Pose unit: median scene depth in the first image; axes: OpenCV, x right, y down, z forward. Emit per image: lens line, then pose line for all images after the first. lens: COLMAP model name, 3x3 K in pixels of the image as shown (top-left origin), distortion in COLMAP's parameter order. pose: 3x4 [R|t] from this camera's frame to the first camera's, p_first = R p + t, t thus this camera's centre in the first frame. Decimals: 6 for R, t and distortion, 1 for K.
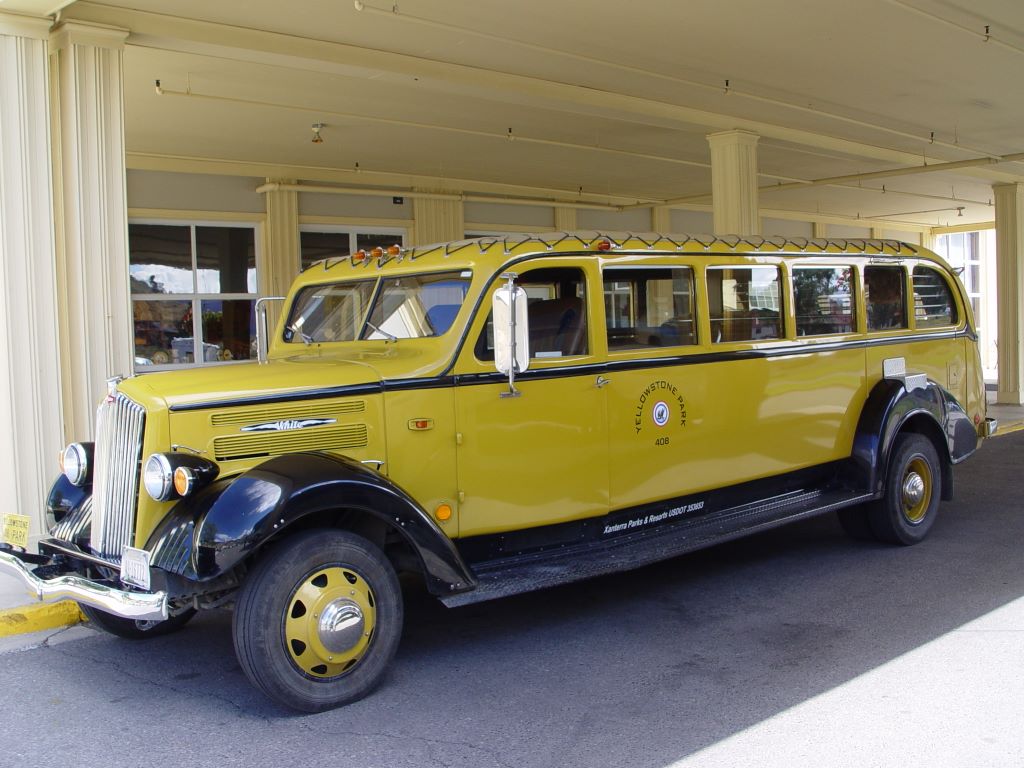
lens RADIAL K [[1162.6, 0, 506.5], [0, 1162.6, 396.0], [0, 0, 1]] dist [-0.205797, 0.254552]
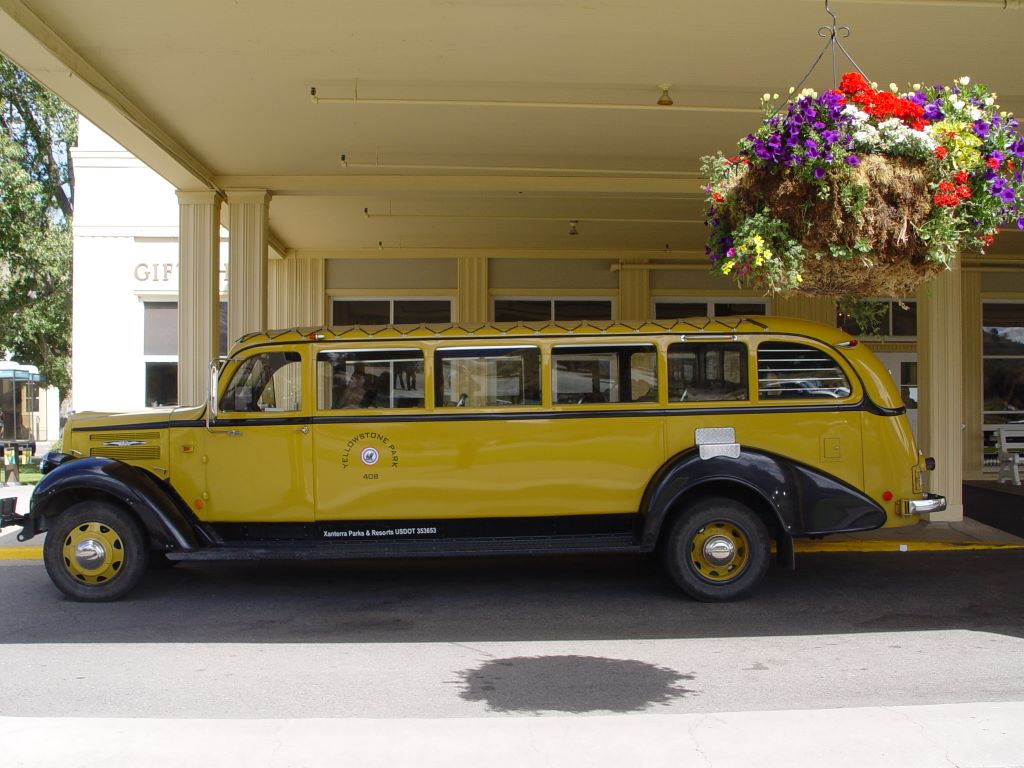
lens RADIAL K [[1162.6, 0, 506.5], [0, 1162.6, 396.0], [0, 0, 1]] dist [-0.205797, 0.254552]
pose [[0.756530, 0.029315, -0.653301, 1.226949], [-0.058108, 0.998057, -0.022505, -0.036763], [0.651372, 0.054987, 0.756764, 0.059678]]
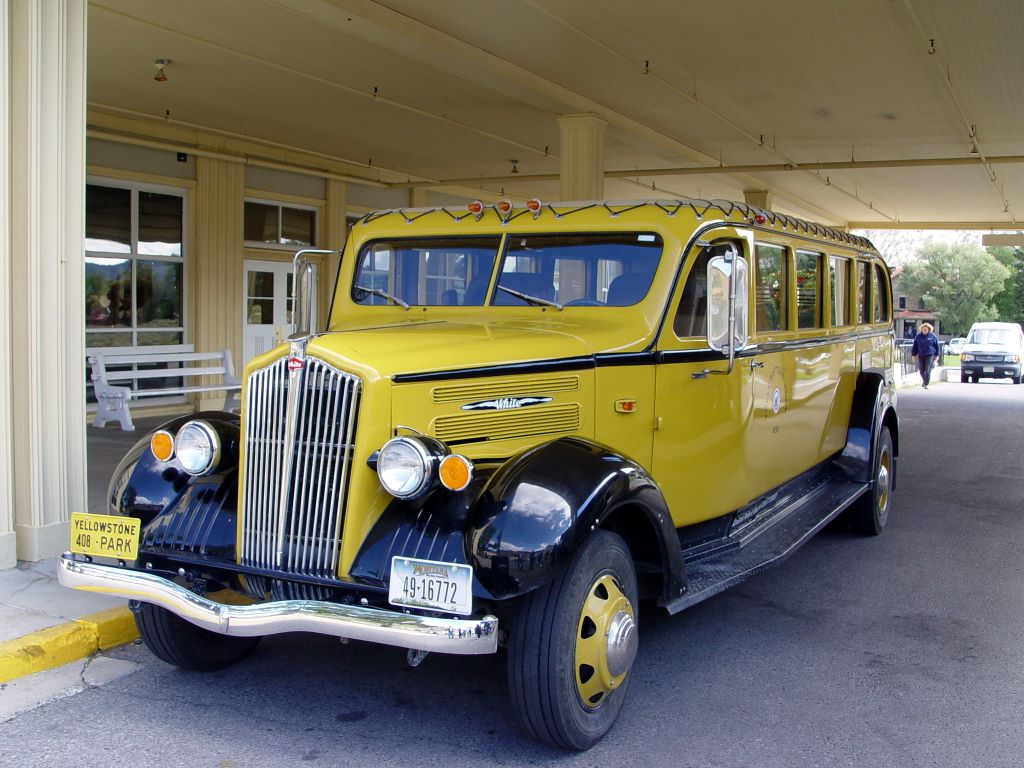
lens RADIAL K [[1162.6, 0, 506.5], [0, 1162.6, 396.0], [0, 0, 1]] dist [-0.205797, 0.254552]
pose [[0.940737, 0.025612, 0.338169, -0.418942], [-0.029348, 0.999552, 0.005939, 0.013342], [-0.337866, -0.015512, 0.941067, 0.196486]]
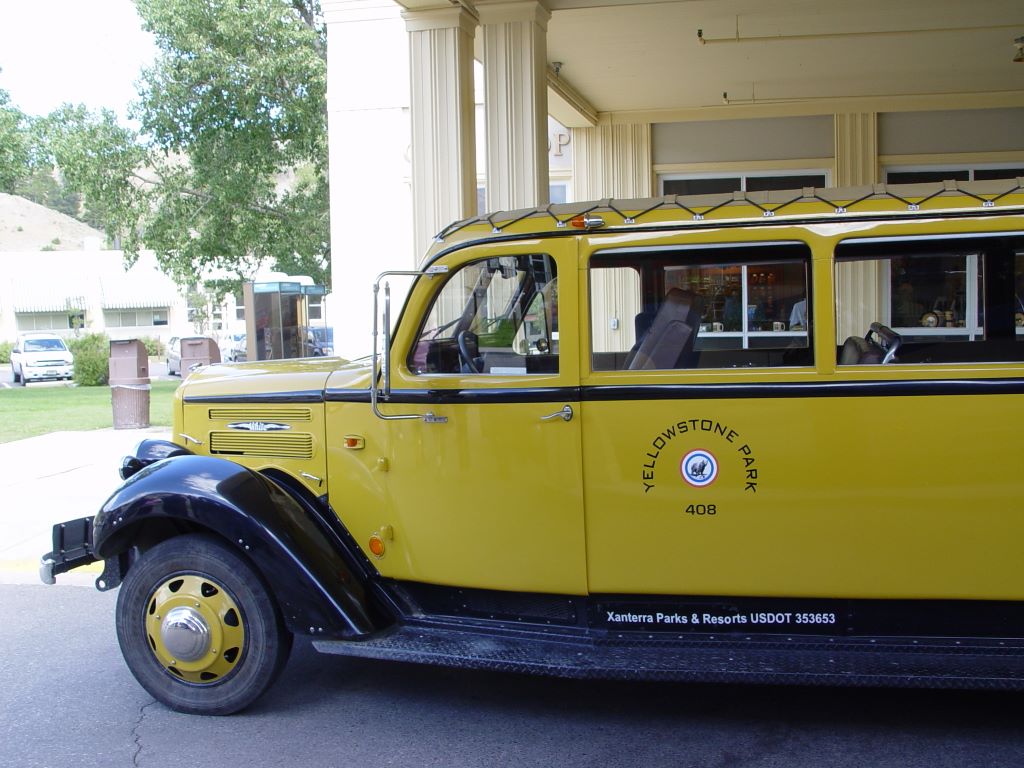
lens RADIAL K [[1162.6, 0, 506.5], [0, 1162.6, 396.0], [0, 0, 1]] dist [-0.205797, 0.254552]
pose [[0.528168, 0.091444, -0.844202, 0.669732], [-0.041385, 0.995775, 0.081971, -0.080384], [0.848131, -0.008357, 0.529721, 0.587849]]
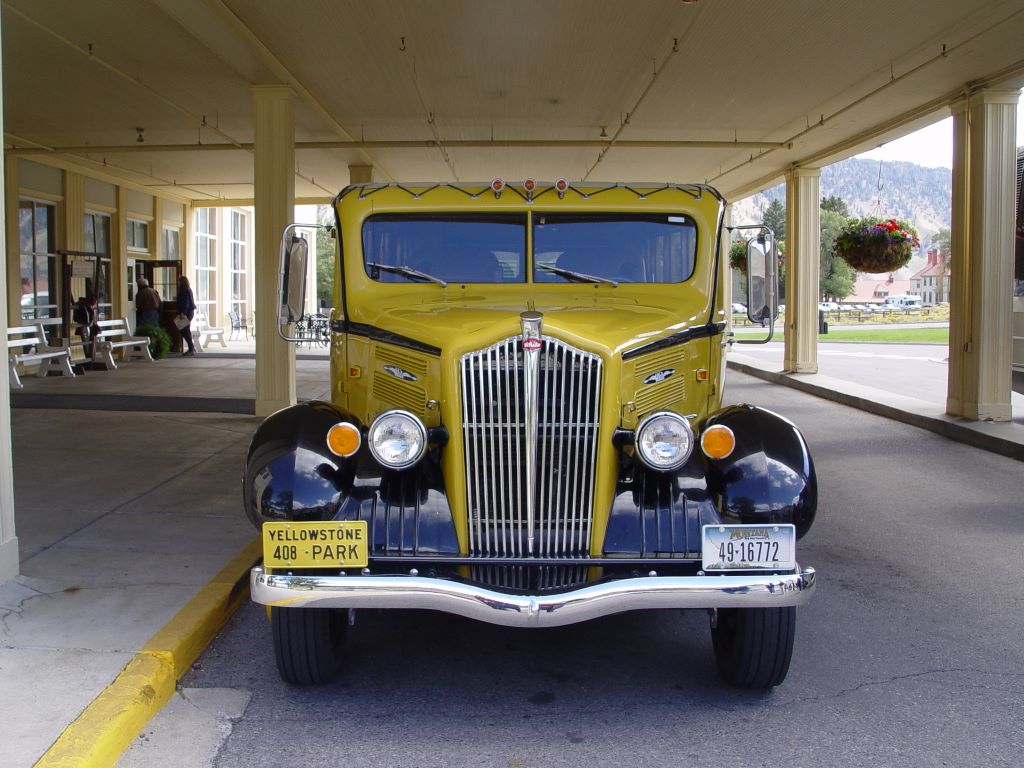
lens RADIAL K [[1162.6, 0, 506.5], [0, 1162.6, 396.0], [0, 0, 1]] dist [-0.205797, 0.254552]
pose [[0.690848, -0.025688, 0.722544, -0.799641], [0.010441, 0.999619, 0.025555, 0.014640], [-0.722925, -0.010111, 0.690853, 0.429740]]
